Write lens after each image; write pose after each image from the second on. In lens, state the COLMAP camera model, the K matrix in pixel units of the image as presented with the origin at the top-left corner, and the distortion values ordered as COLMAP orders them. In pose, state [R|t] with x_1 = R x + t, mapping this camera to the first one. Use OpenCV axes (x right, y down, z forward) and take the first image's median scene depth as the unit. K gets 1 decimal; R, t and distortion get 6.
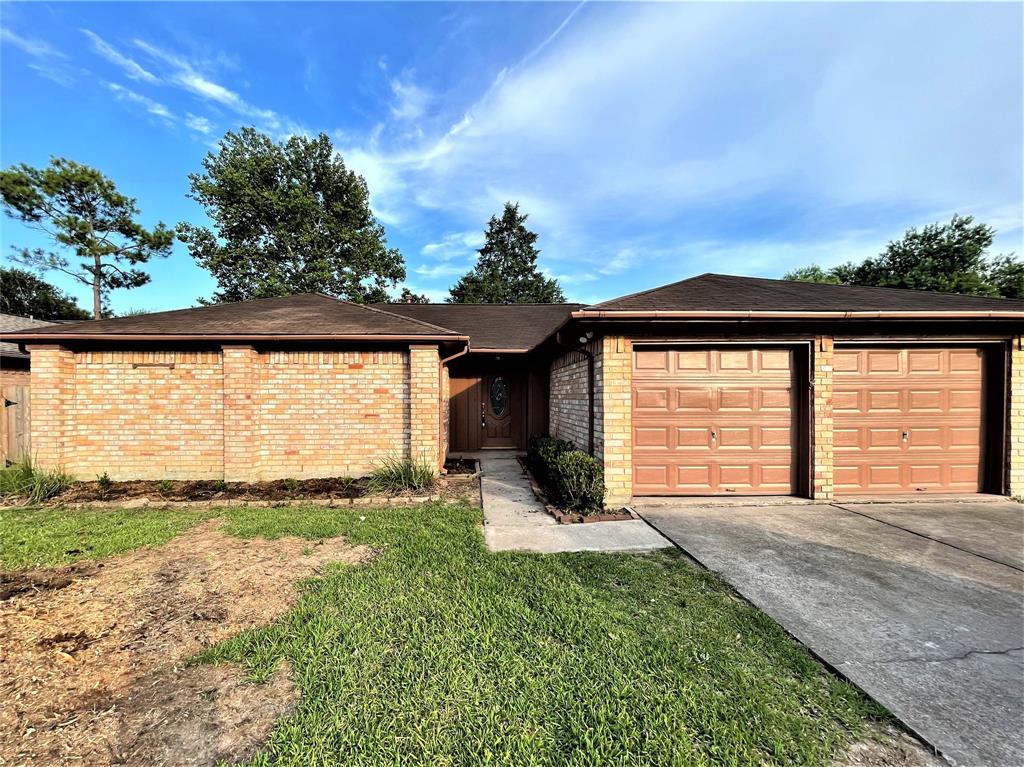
lens RADIAL K [[410.0, 0, 511.8], [0, 410.0, 404.8], [0, 0, 1]] dist [-0.002004, 0.000014]
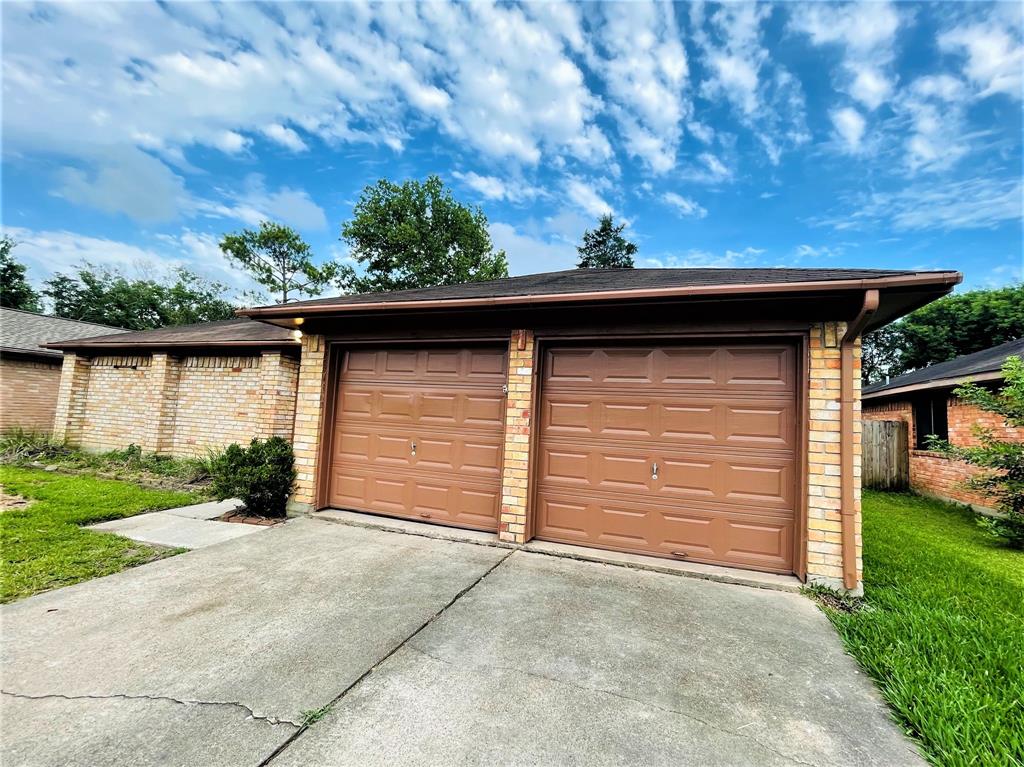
lens RADIAL K [[433.8, 0, 512.0], [0, 433.8, 383.5], [0, 0, 1]] dist [-0.002161, -0.000003]
pose [[0.932475, 0.022739, -0.360518, 0.765294], [-0.060195, 0.993844, -0.093007, 0.009864], [0.356184, 0.108428, 0.928104, 0.163030]]
